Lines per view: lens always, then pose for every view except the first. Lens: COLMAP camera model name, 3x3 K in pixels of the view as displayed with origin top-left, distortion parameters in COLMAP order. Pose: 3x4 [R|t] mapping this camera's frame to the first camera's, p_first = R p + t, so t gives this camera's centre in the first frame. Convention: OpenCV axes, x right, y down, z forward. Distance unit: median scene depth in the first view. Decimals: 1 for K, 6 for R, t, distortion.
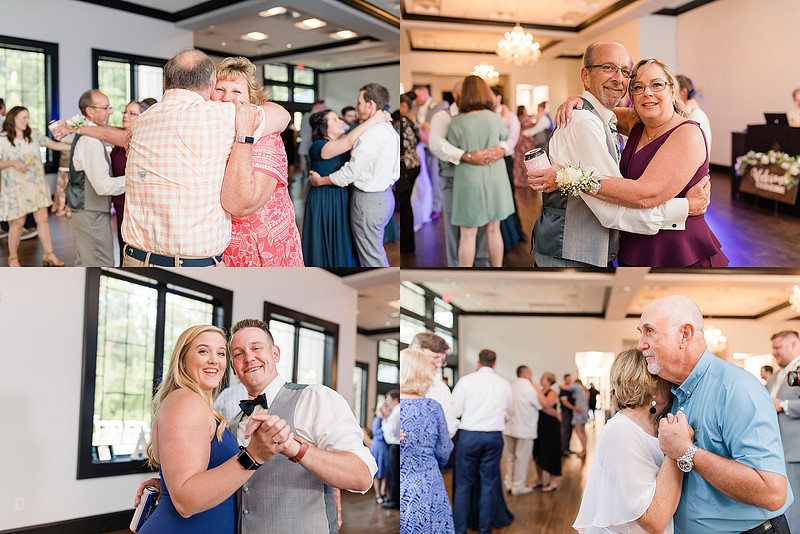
lens RADIAL K [[868.0, 0, 398.8], [0, 868.0, 266.9], [0, 0, 1]] dist [-0.013361, 0.000000]
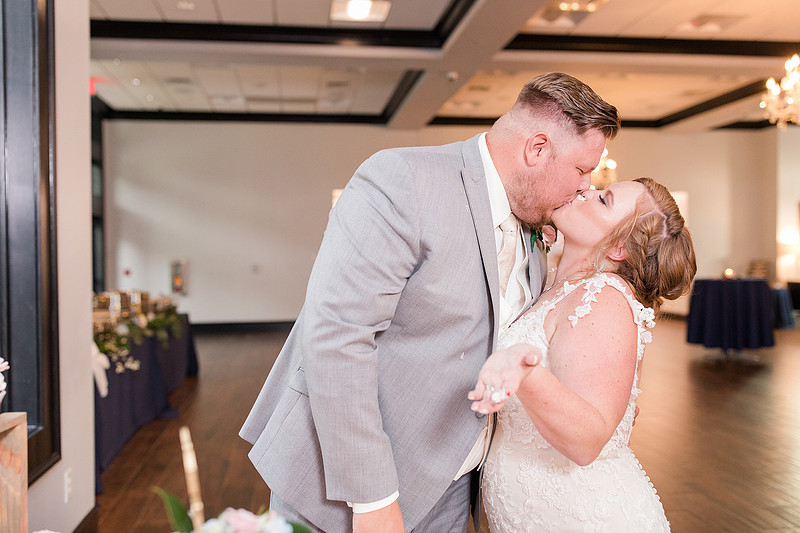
lens RADIAL K [[868.0, 0, 402.7], [0, 868.0, 262.9], [0, 0, 1]] dist [-0.013361, 0.000000]
pose [[0.999313, -0.005542, 0.036632, 0.224998], [-0.001191, 0.983433, 0.181268, 0.045545], [-0.037029, -0.181188, 0.982751, 0.442738]]
